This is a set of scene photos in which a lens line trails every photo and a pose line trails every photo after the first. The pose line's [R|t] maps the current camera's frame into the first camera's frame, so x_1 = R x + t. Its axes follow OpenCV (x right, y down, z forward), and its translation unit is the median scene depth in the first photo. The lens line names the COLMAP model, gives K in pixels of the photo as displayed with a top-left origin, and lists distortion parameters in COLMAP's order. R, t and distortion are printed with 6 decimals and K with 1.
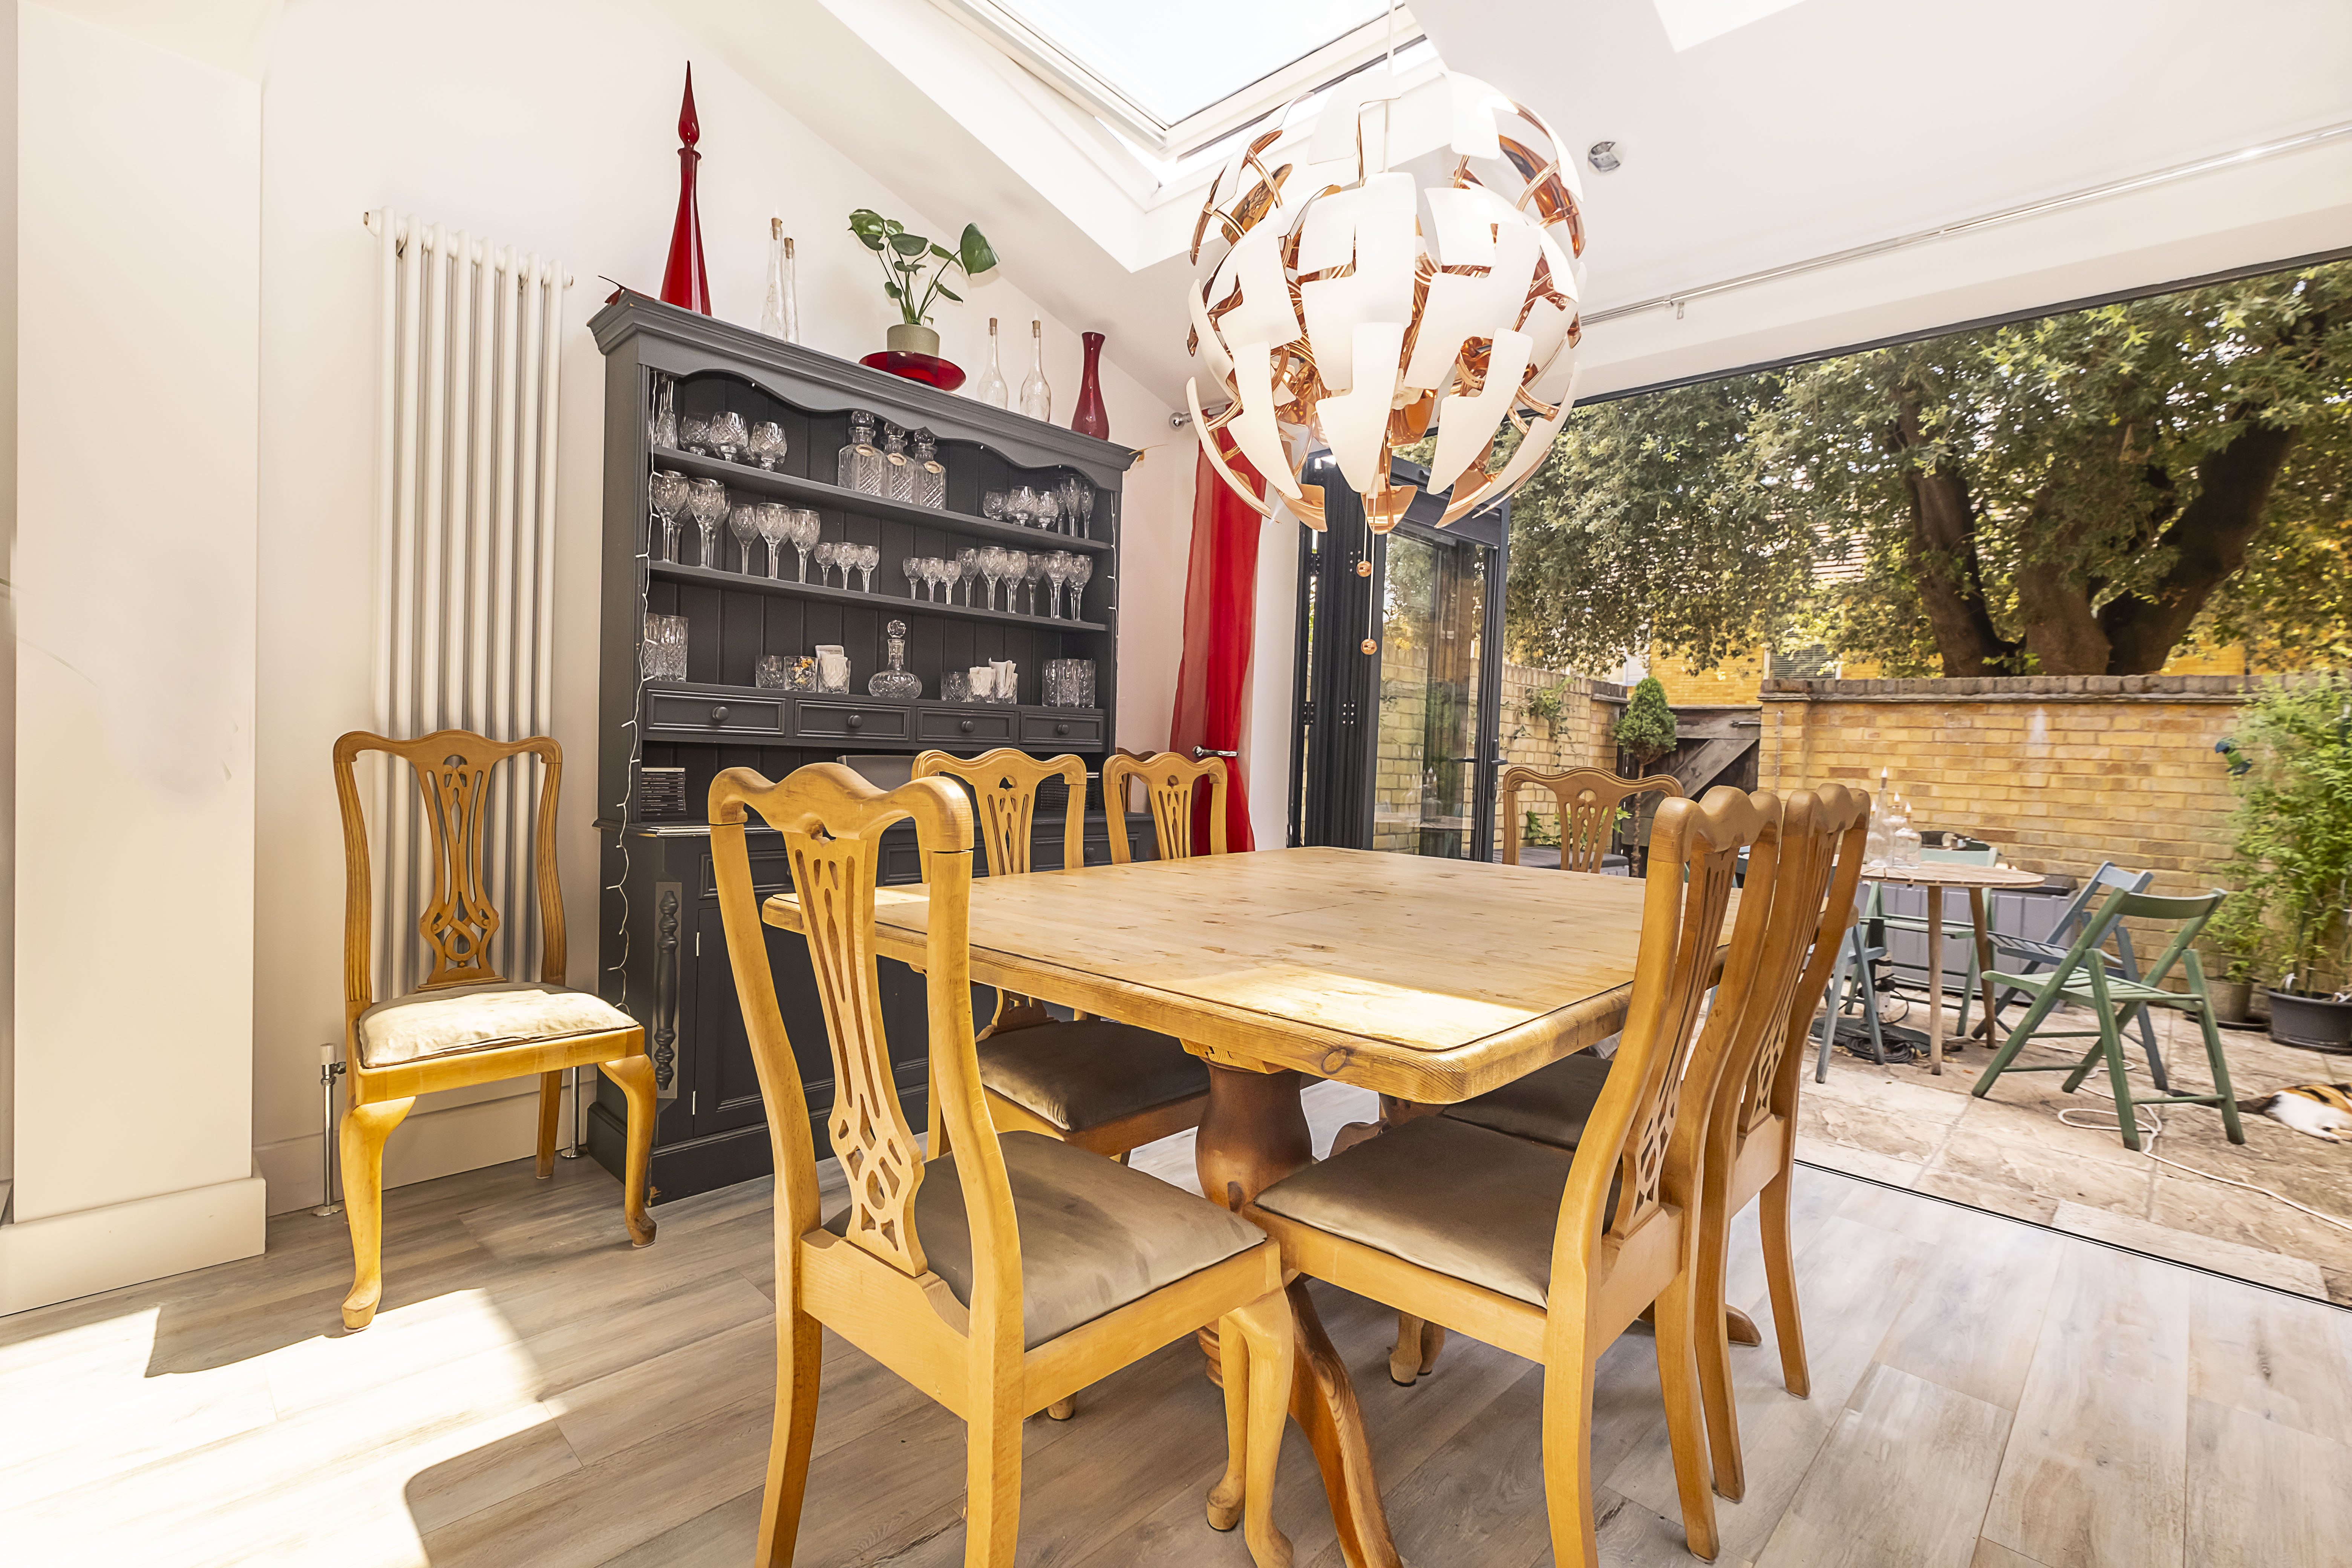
lens RADIAL K [[1041.3, 0, 1174.1], [0, 1041.3, 759.8], [0, 0, 1]] dist [-0.040923, 0.016483]
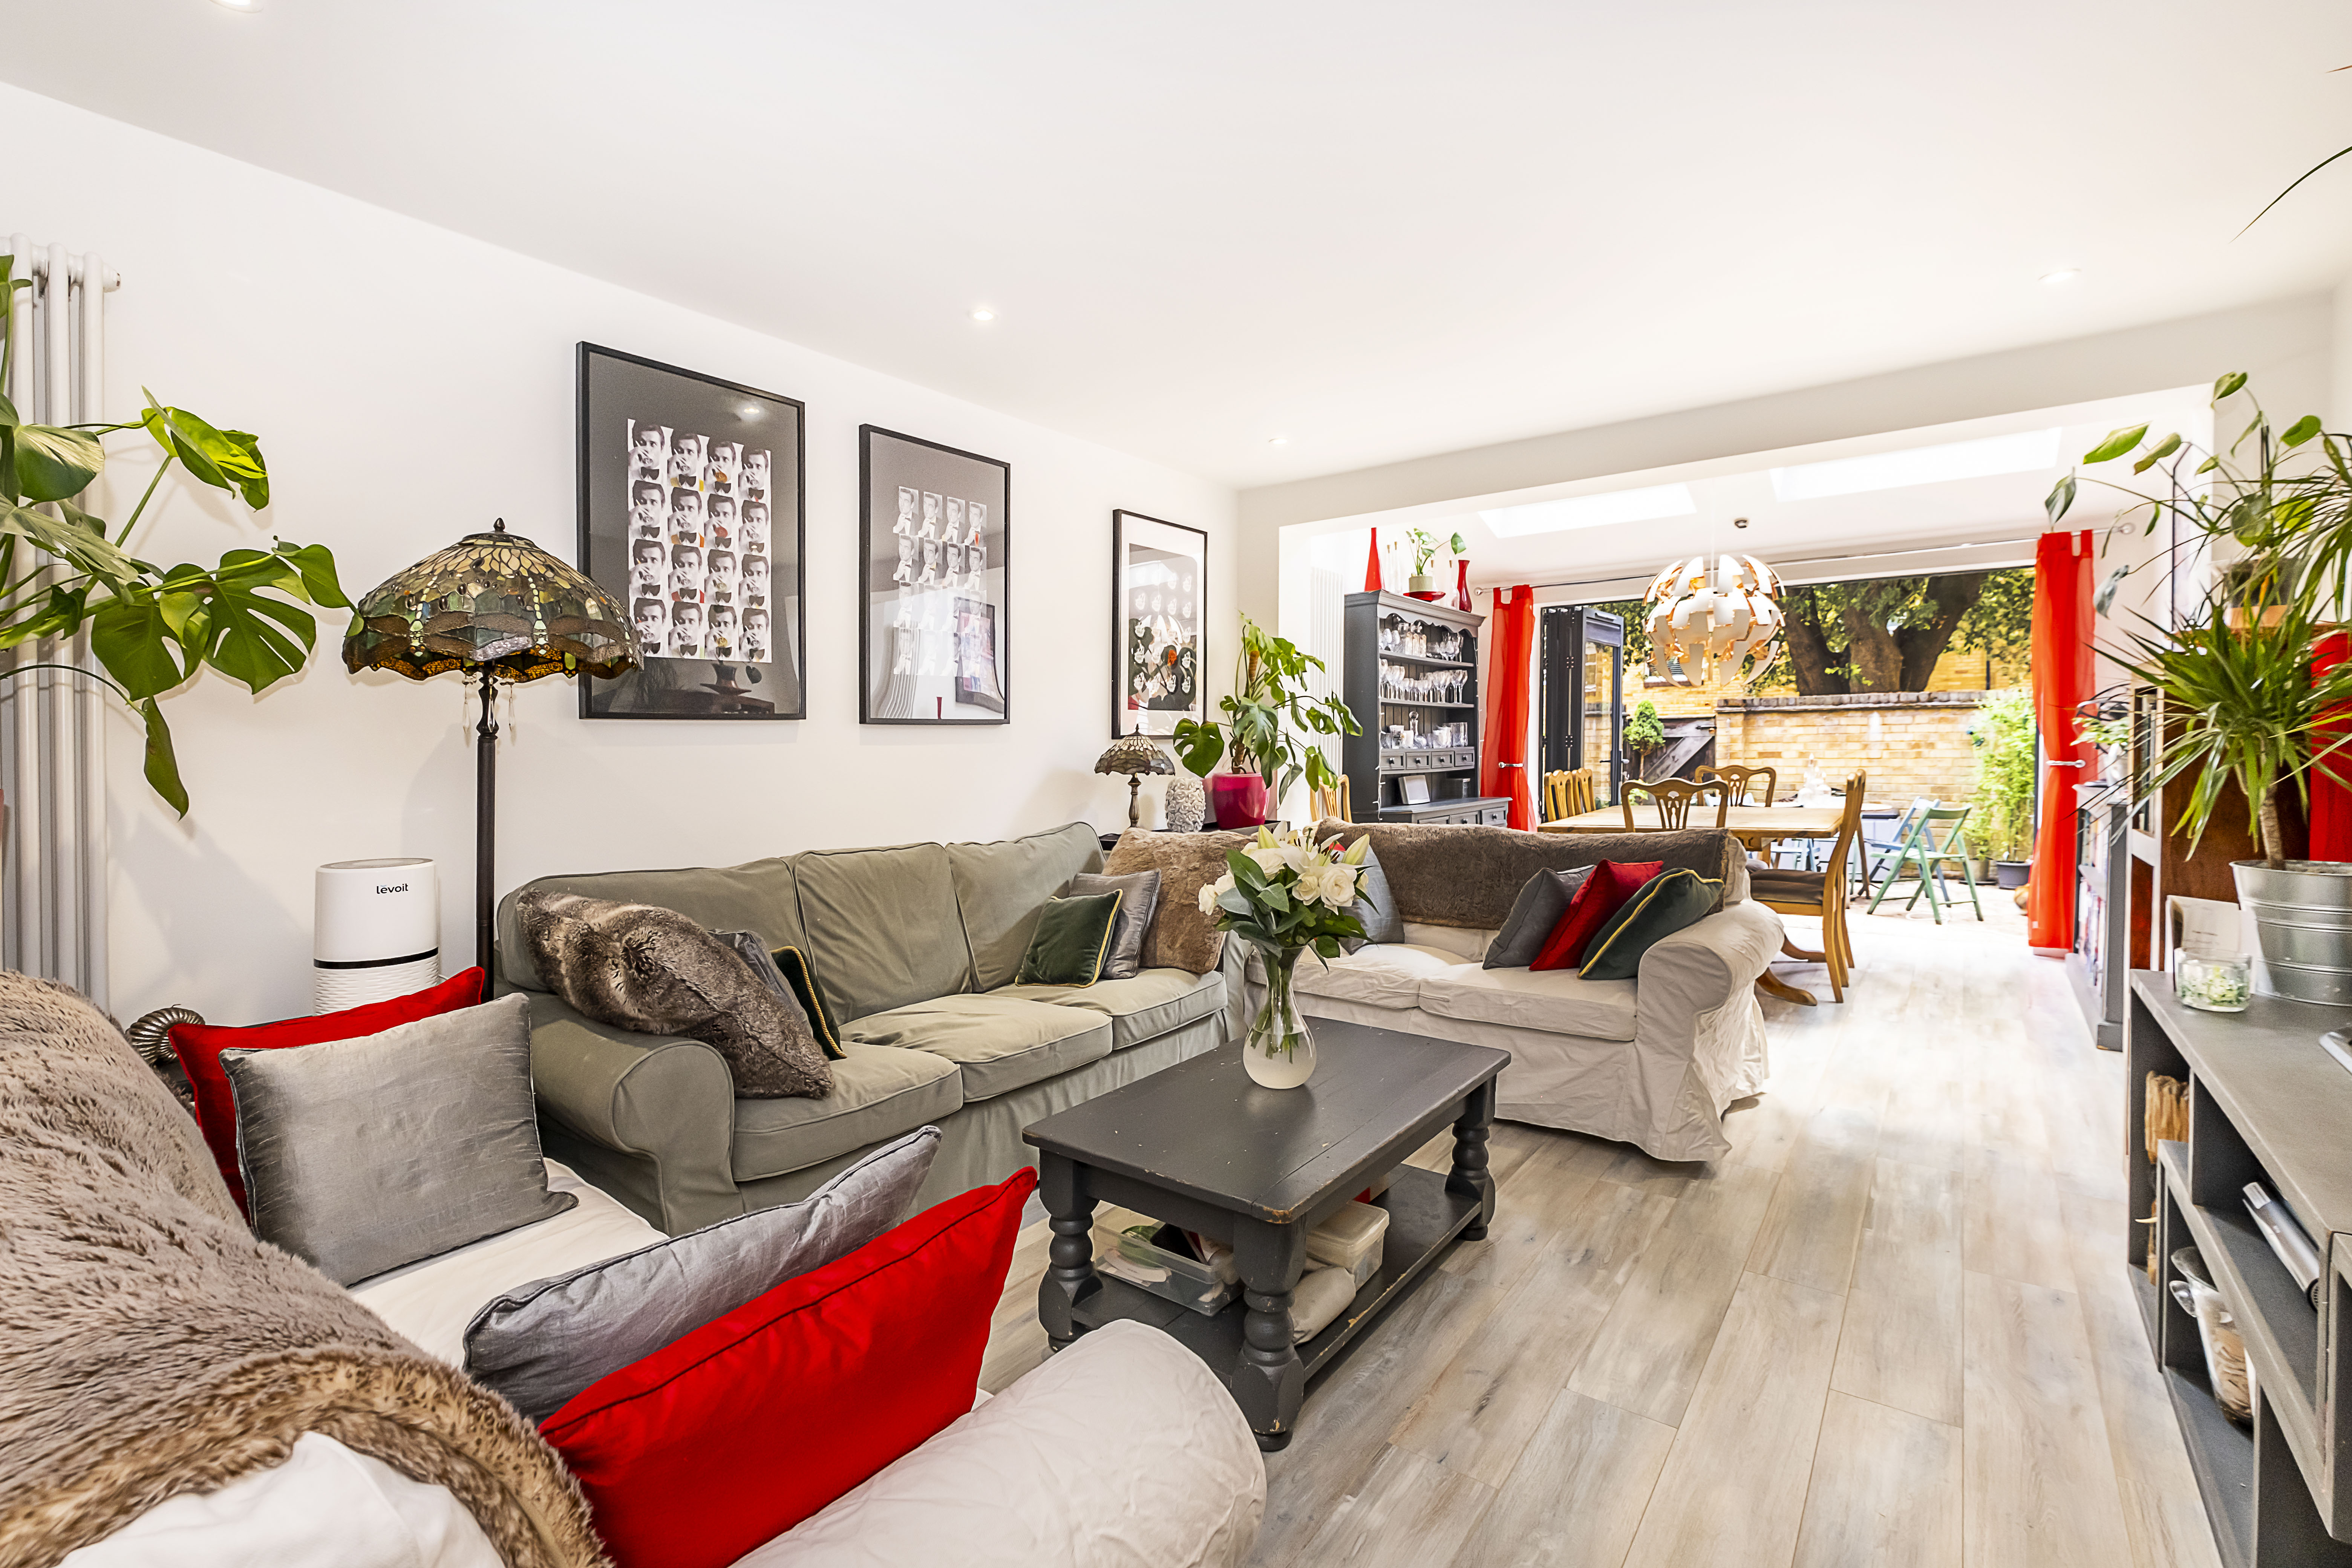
lens RADIAL K [[1041.3, 0, 1174.1], [0, 1041.3, 759.8], [0, 0, 1]] dist [-0.040923, 0.016483]
pose [[0.989969, -0.049538, 0.132314, -0.551580], [0.049383, 0.998770, 0.004454, -0.036566], [-0.132372, 0.002124, 0.991198, -0.554190]]
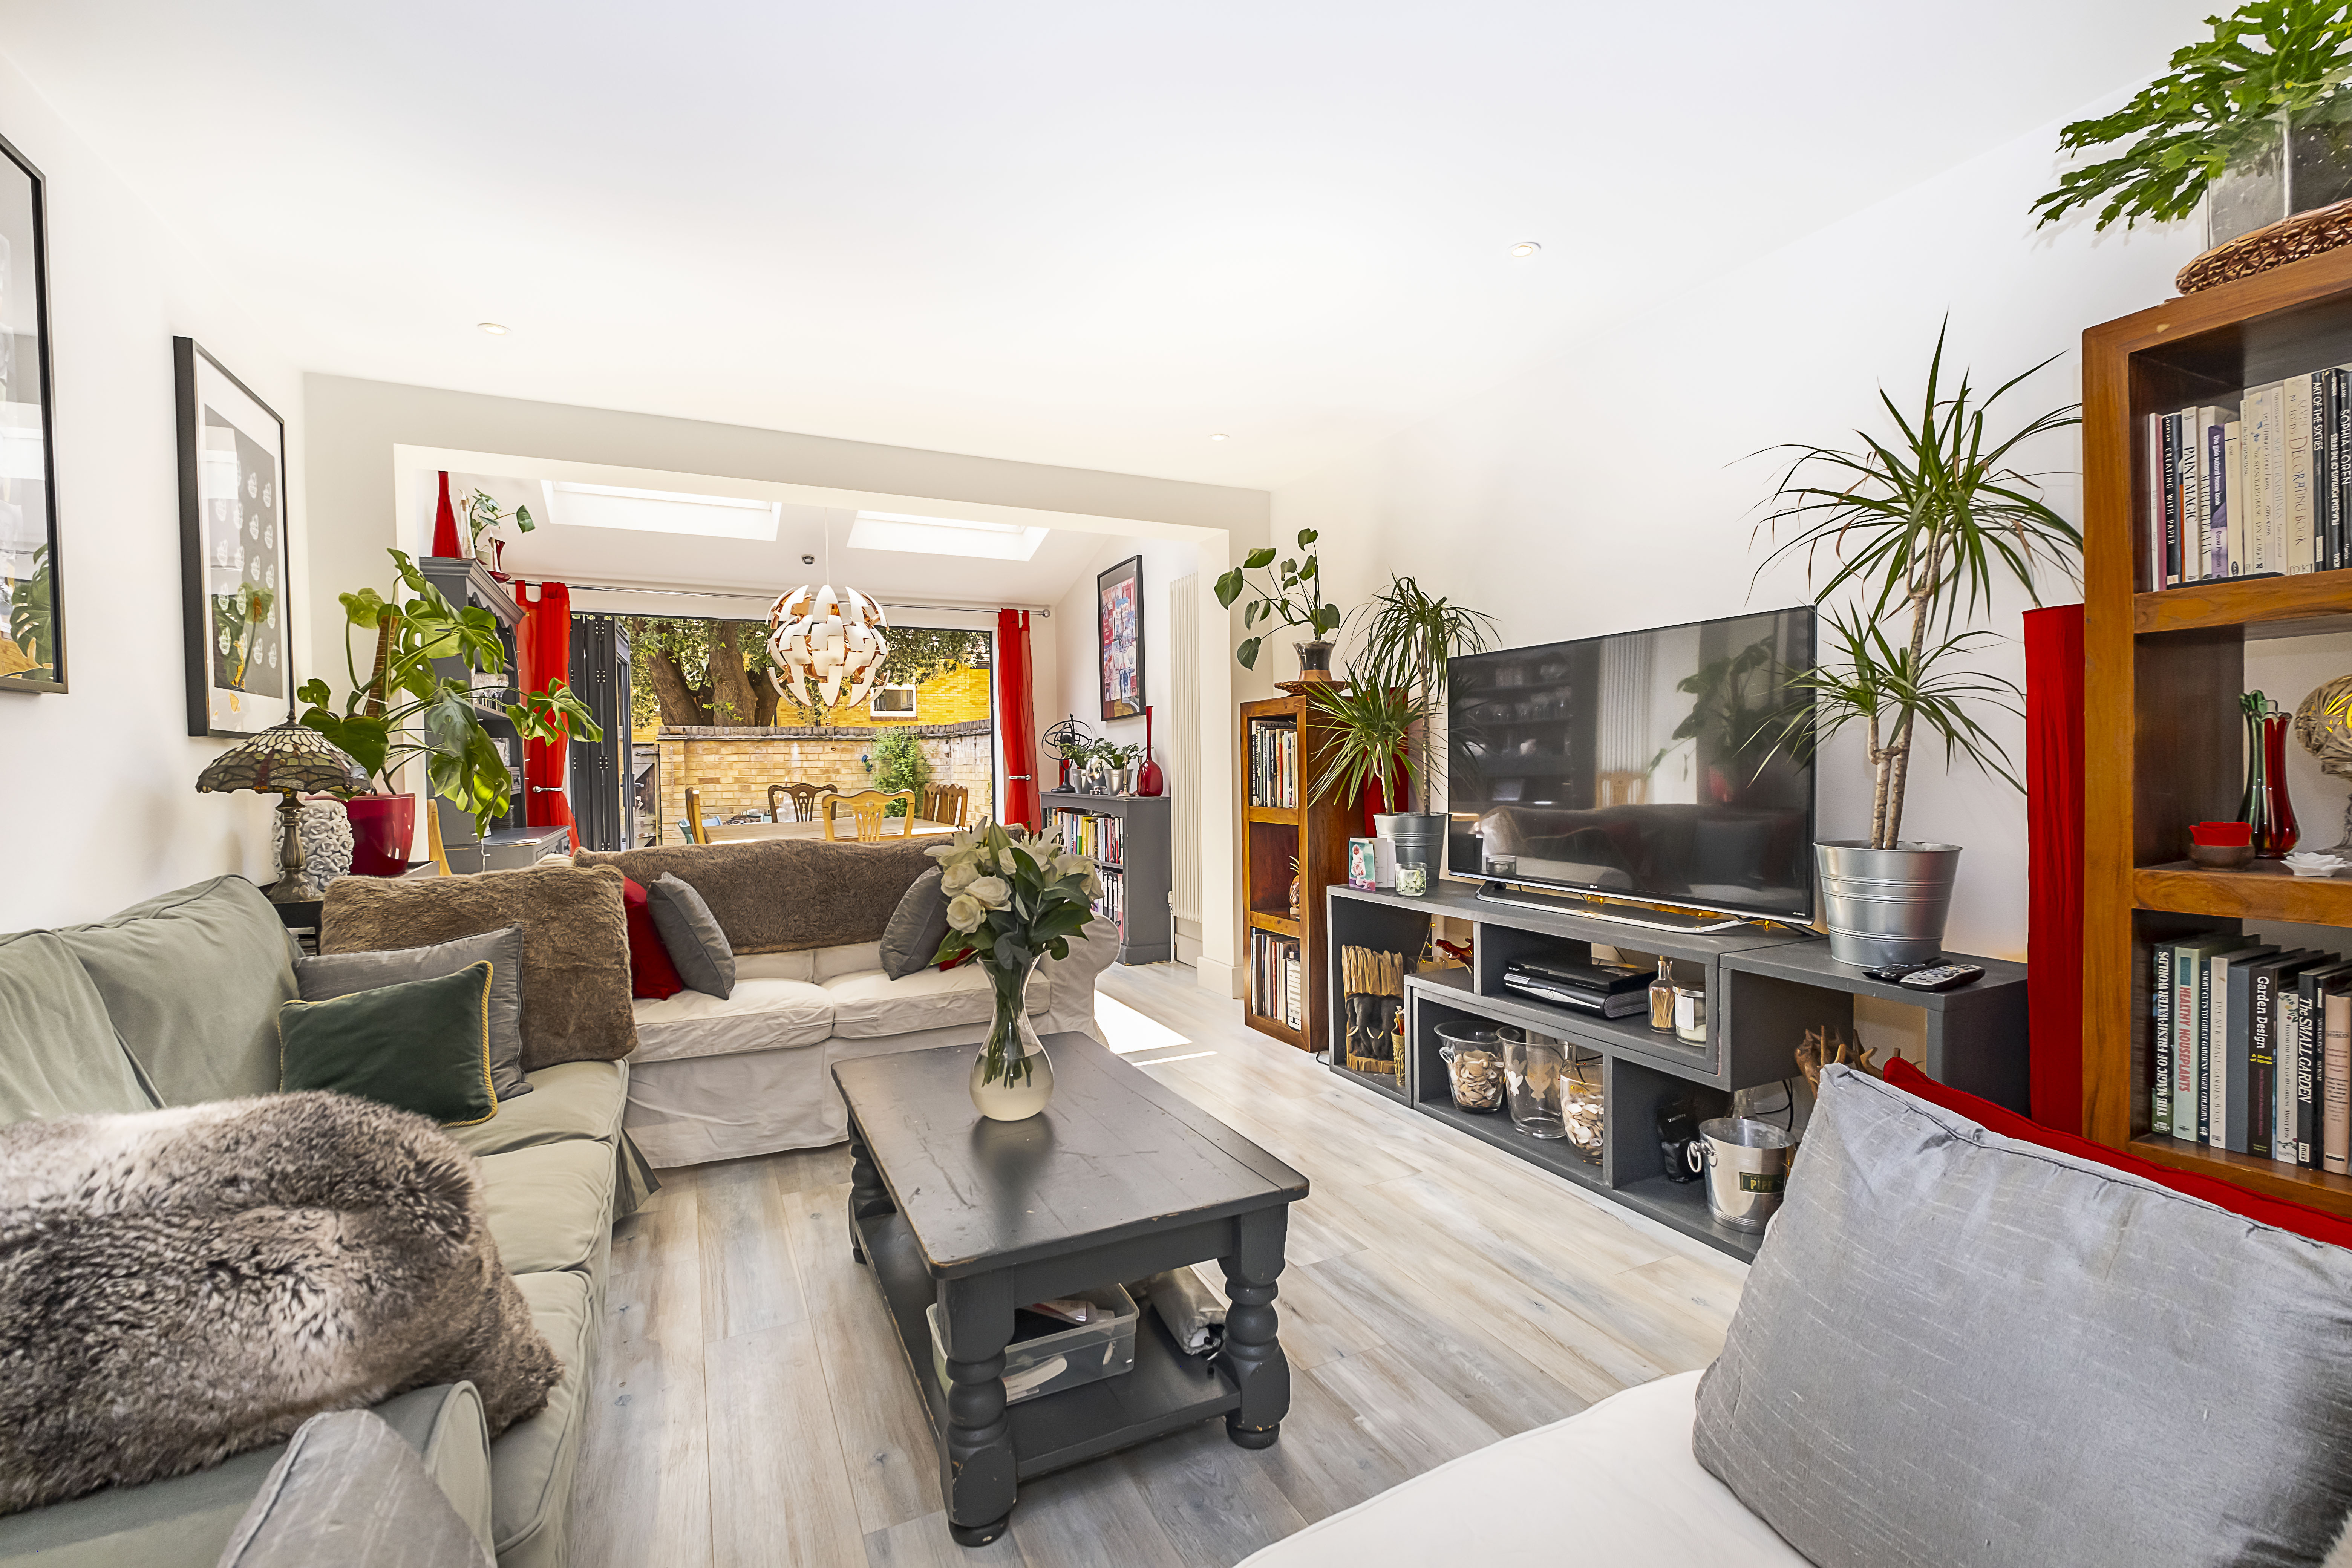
lens RADIAL K [[1013.4, 0, 1176.0], [0, 1013.4, 784.0], [0, 0, 1]] dist [-0.000931, -0.000087]
pose [[0.314321, -0.057990, 0.947544, -0.779212], [0.040698, 0.998038, 0.047580, -0.033732], [-0.948444, 0.023608, 0.316064, -0.316031]]
